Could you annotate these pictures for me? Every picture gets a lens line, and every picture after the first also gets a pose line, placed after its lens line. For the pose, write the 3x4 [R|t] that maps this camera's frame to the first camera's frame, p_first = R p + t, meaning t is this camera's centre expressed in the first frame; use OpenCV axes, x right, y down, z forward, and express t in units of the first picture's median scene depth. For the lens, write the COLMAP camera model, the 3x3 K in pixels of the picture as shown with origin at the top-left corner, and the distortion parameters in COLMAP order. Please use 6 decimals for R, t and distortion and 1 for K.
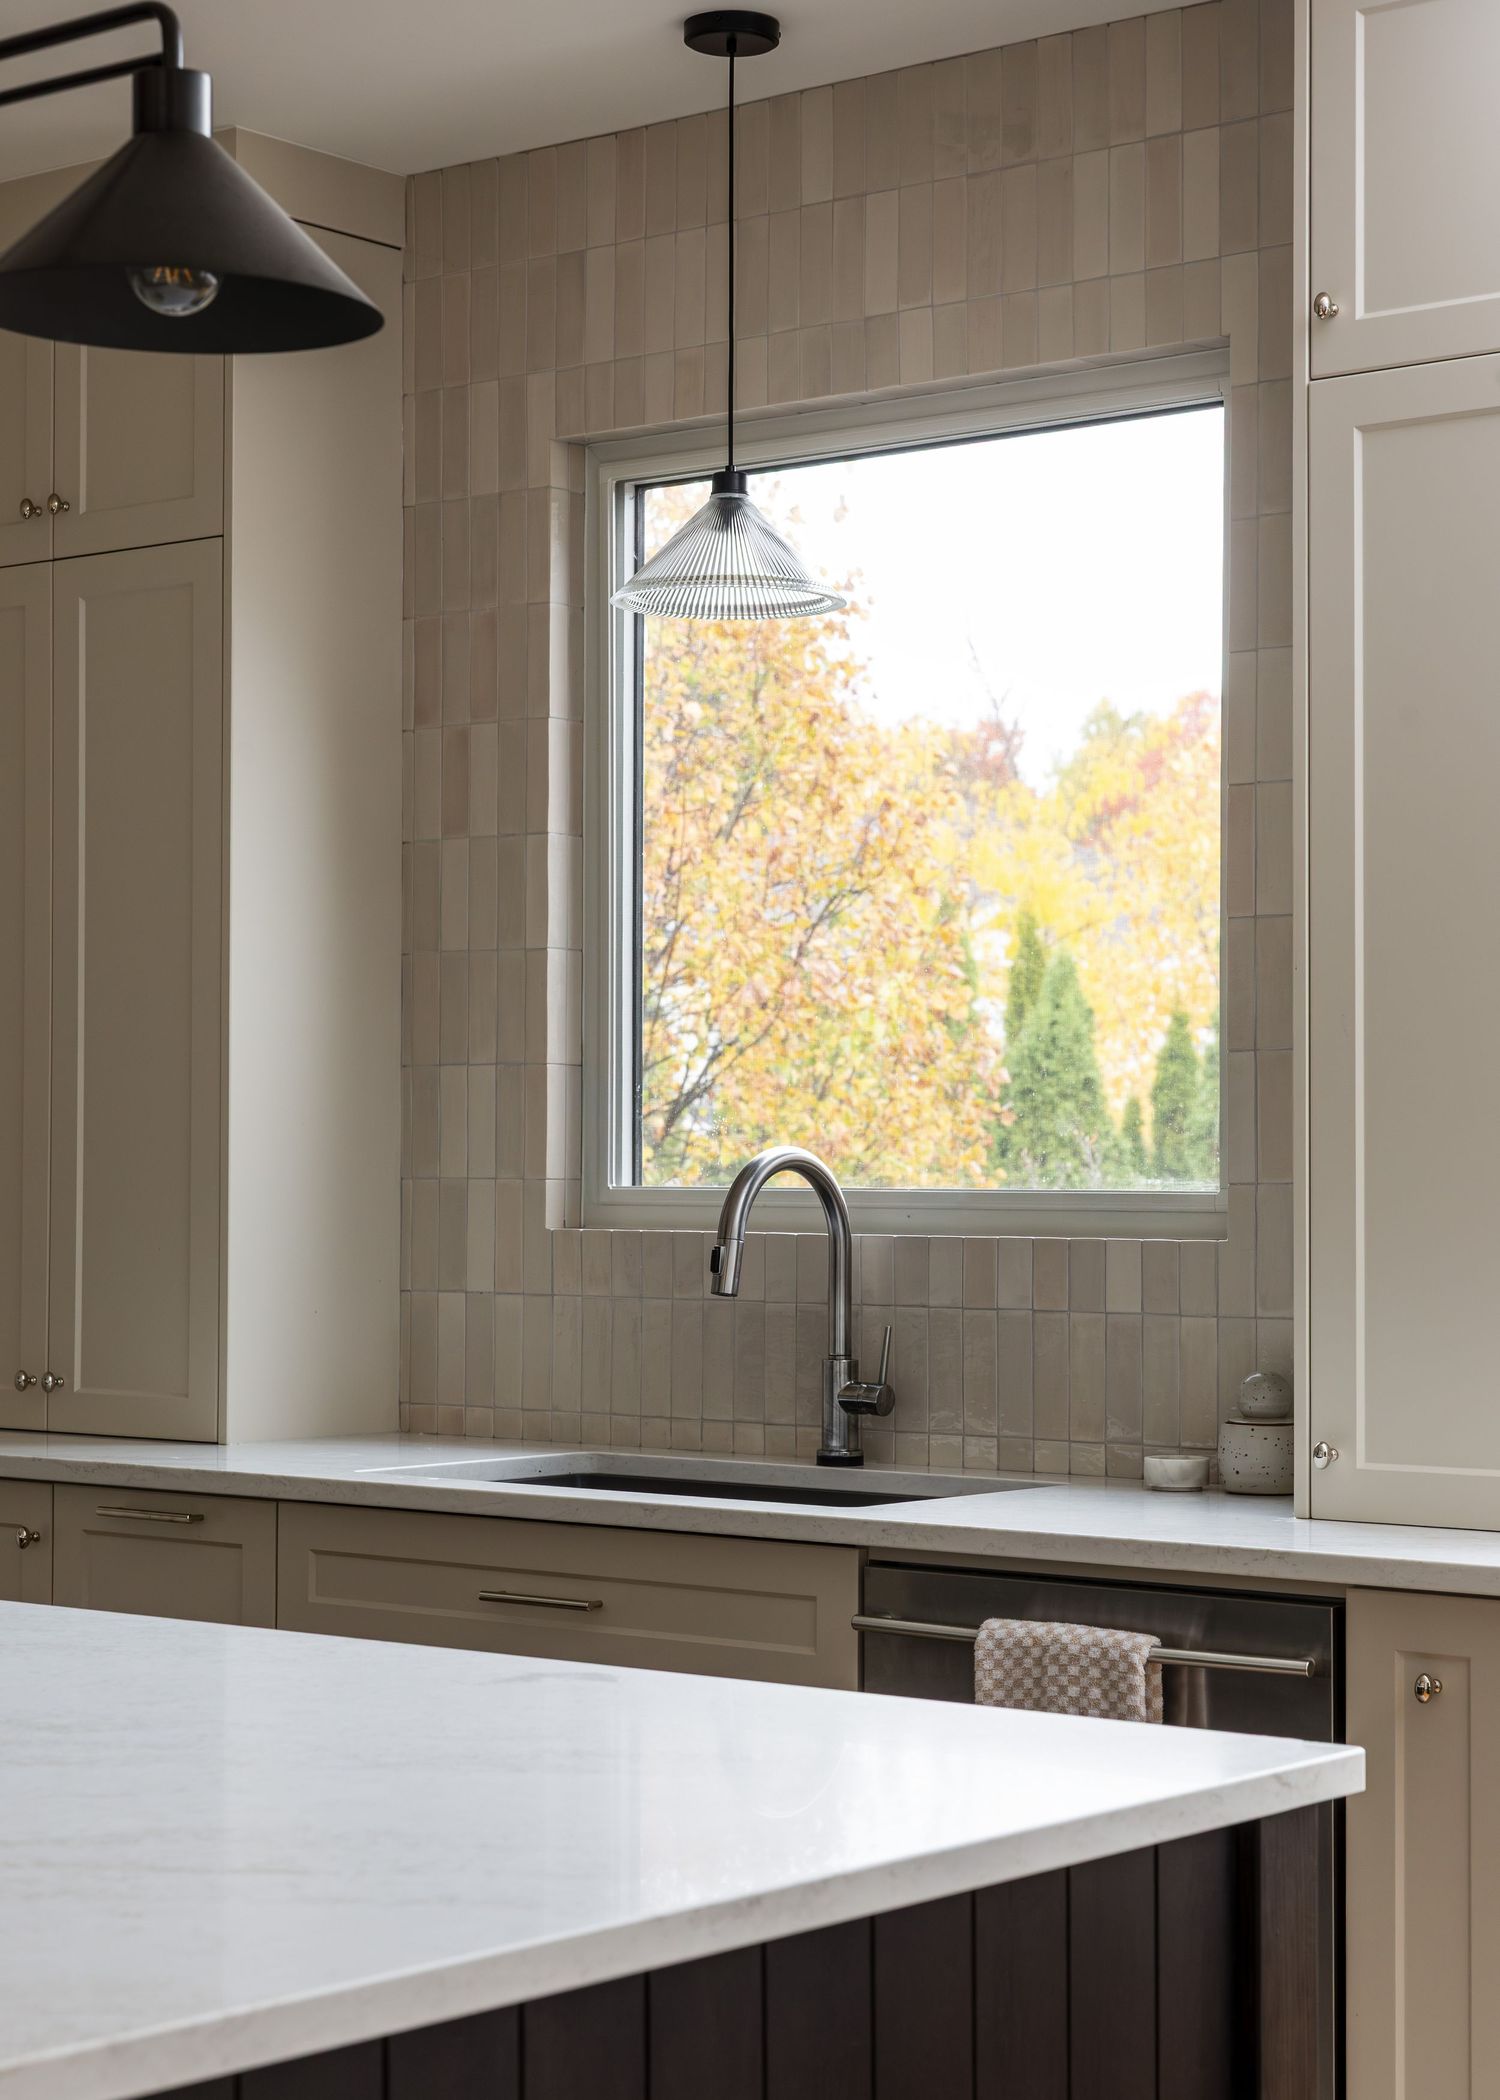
lens RADIAL K [[3871.2, 0, 753.1], [0, 3871.2, 1071.3], [0, 0, 1]] dist [0.075258, 0.000000]
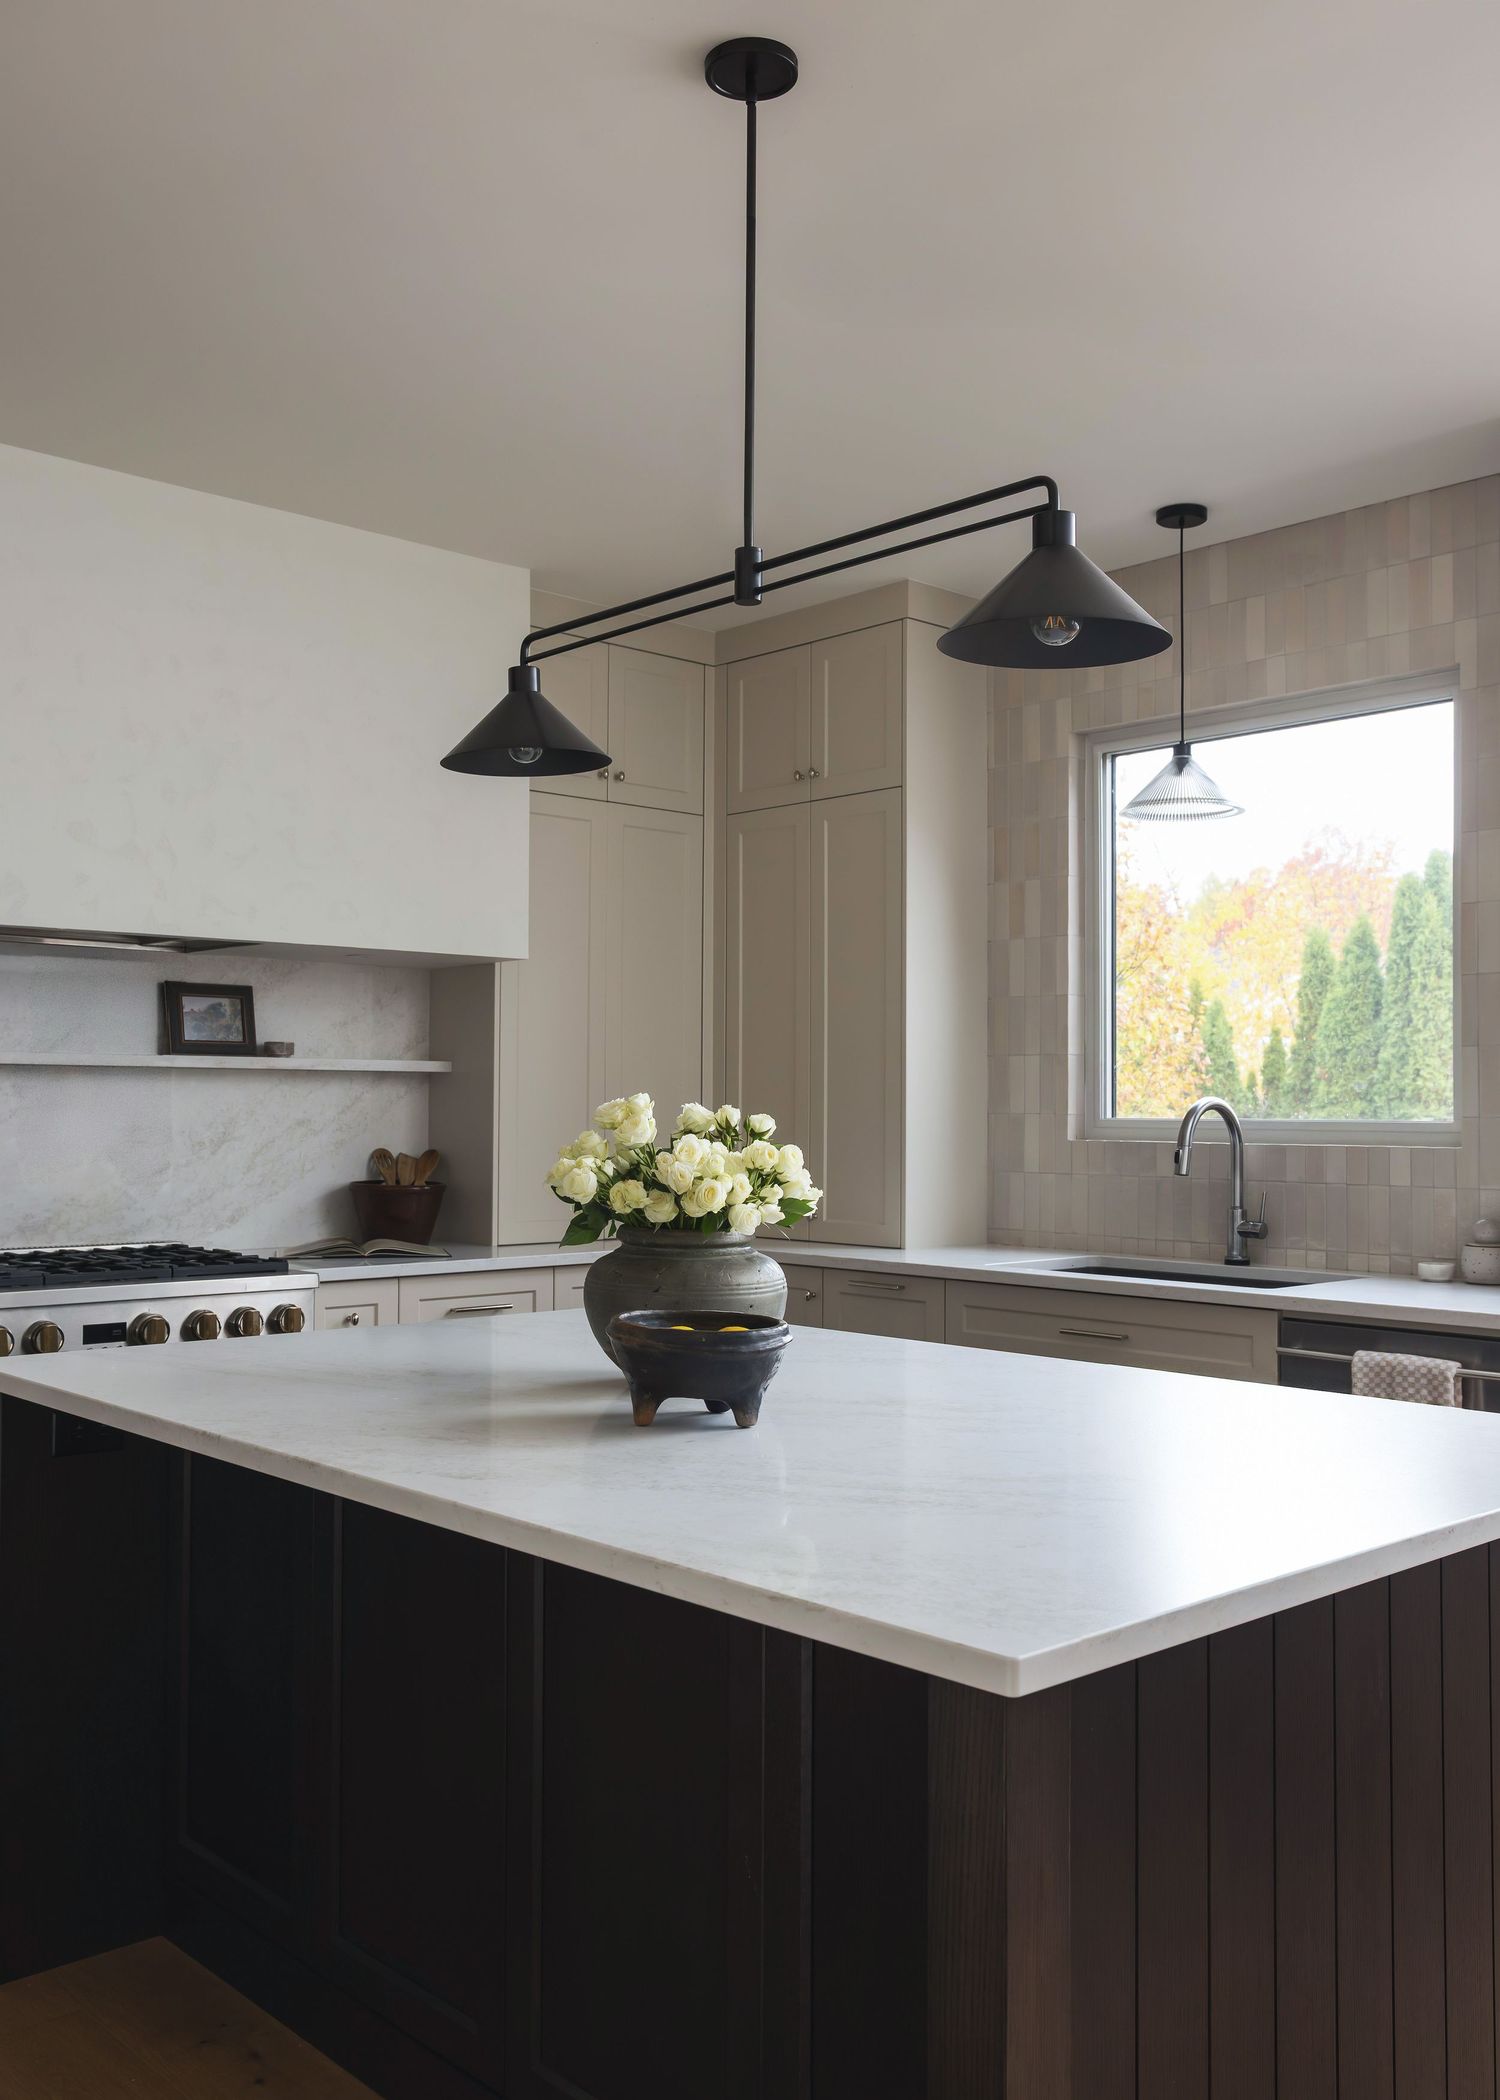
lens RADIAL K [[1883.3, 0, 738.3], [0, 1883.3, 1070.9], [0, 0, 1]] dist [-0.004096, 0.019249]
pose [[0.988463, -0.002538, -0.151440, -0.079566], [0.003448, 0.999978, 0.005749, 0.000219], [0.151422, -0.006205, 0.988450, 0.048522]]
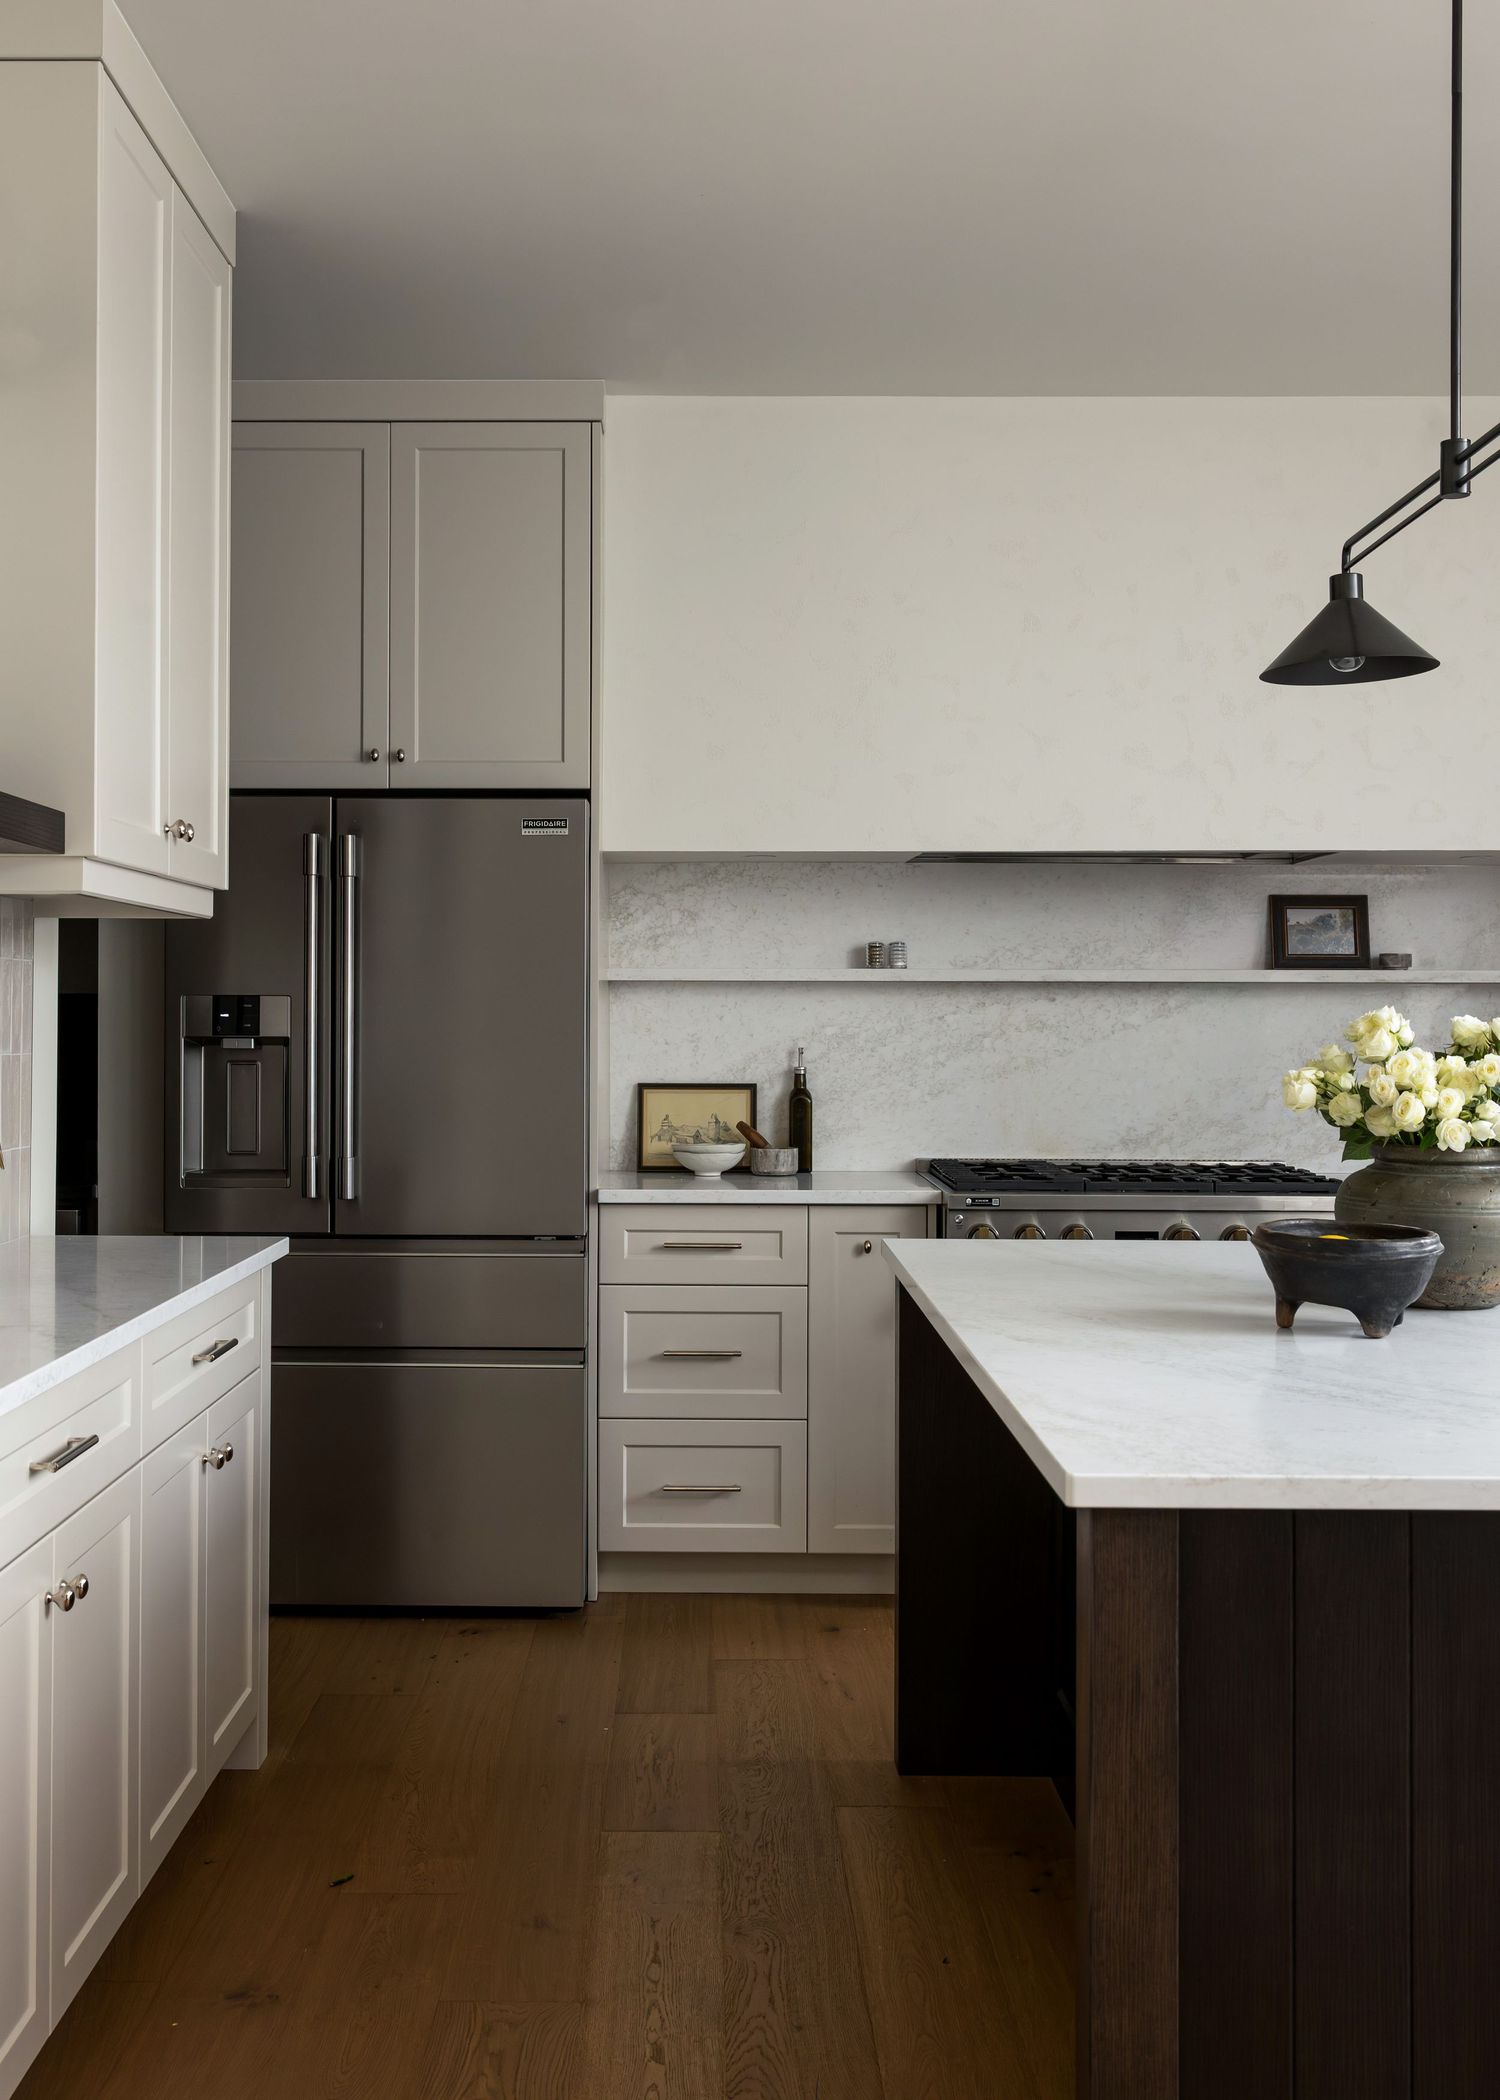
lens RADIAL K [[2241.9, 0, 672.7], [0, 2241.9, 994.7], [0, 0, 1]] dist [-0.002177, 0.000000]
pose [[0.616380, -0.010608, -0.787377, 0.180312], [0.019089, 0.999817, 0.001473, 0.001785], [0.787217, -0.015938, 0.616470, 0.030964]]
